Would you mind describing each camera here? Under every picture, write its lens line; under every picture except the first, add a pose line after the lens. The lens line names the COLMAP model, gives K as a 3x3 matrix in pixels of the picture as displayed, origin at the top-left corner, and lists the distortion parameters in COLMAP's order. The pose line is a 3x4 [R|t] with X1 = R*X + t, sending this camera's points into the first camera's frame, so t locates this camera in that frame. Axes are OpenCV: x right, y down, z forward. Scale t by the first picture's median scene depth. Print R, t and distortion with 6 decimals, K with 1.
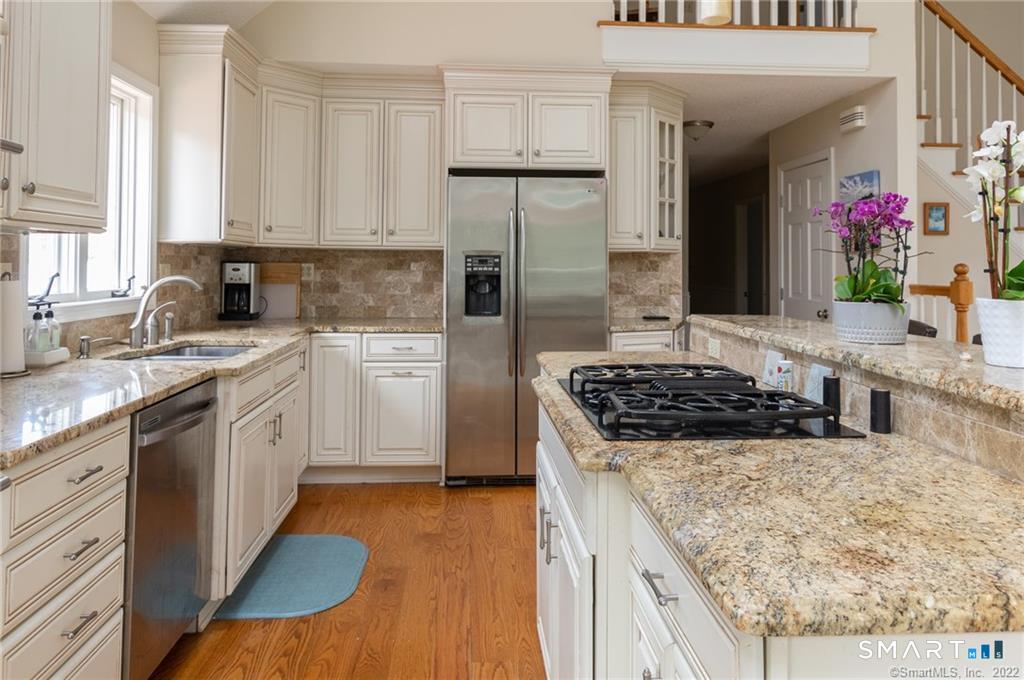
lens RADIAL K [[727.0, 0, 513.2], [0, 727.0, 238.1], [0, 0, 1]] dist [0.000173, -0.000342]
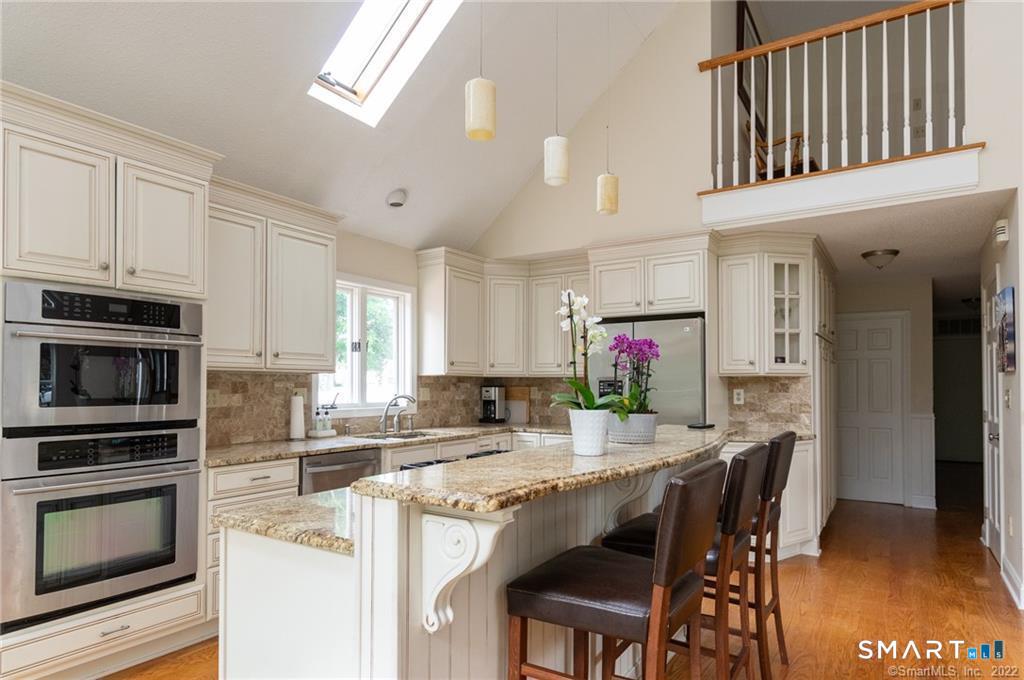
lens RADIAL K [[597.0, 0, 521.5], [0, 597.0, 374.9], [0, 0, 1]] dist [0.001045, 0.000300]
pose [[0.808907, -0.017534, -0.587675, 0.454741], [0.024903, 0.999680, 0.004451, 0.003477], [0.587409, -0.018235, 0.809085, -0.017541]]
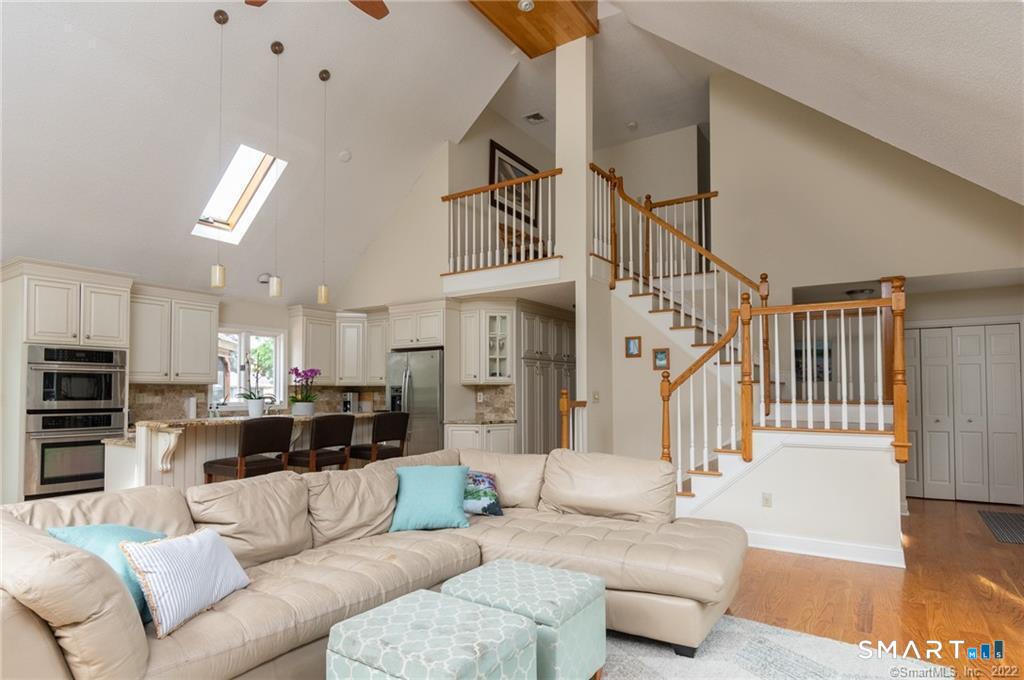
lens RADIAL K [[572.1, 0, 514.1], [0, 572.1, 374.9], [0, 0, 1]] dist [-0.001719, -0.001011]
pose [[0.795513, -0.029019, -0.605241, 1.226968], [0.029674, 0.999520, -0.008919, 0.010059], [0.605209, -0.010865, 0.795992, -0.175542]]
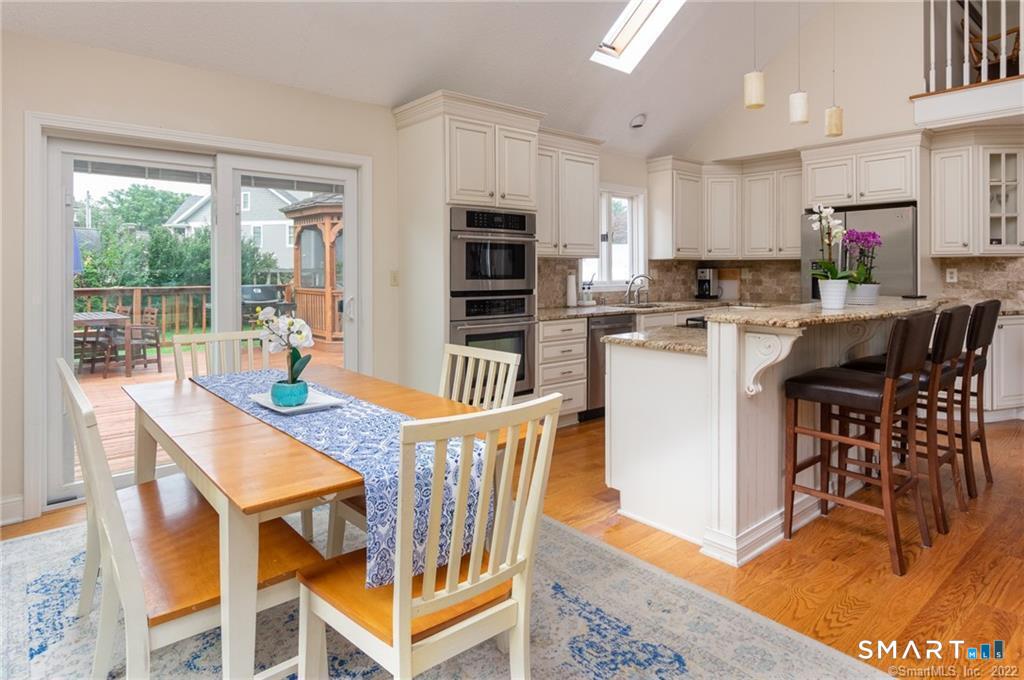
lens RADIAL K [[590.8, 0, 509.8], [0, 590.8, 272.7], [0, 0, 1]] dist [-0.000194, -0.000490]
pose [[0.598627, -0.006469, -0.801002, 0.553342], [0.035365, 0.999206, 0.018361, -0.001207], [0.800247, -0.039319, 0.598380, -0.323411]]
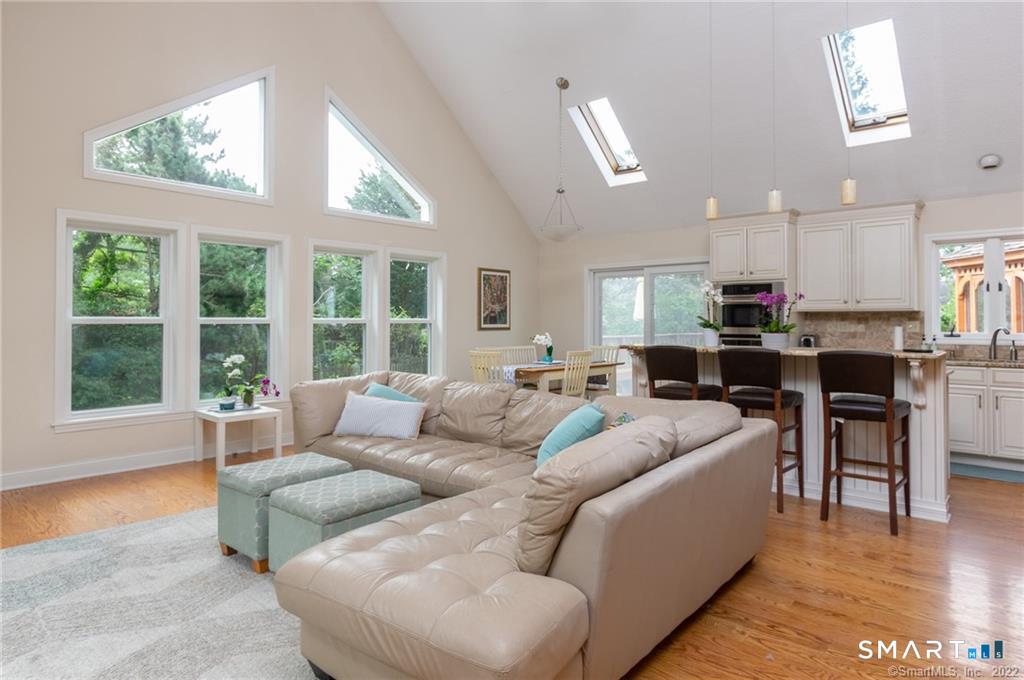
lens RADIAL K [[607.1, 0, 512.7], [0, 607.1, 316.7], [0, 0, 1]] dist [-0.002016, -0.000232]
pose [[-0.706223, -0.013249, -0.707865, 1.240985], [0.016387, 0.999251, -0.035052, 0.042539], [0.707799, -0.036354, -0.705477, 0.865169]]
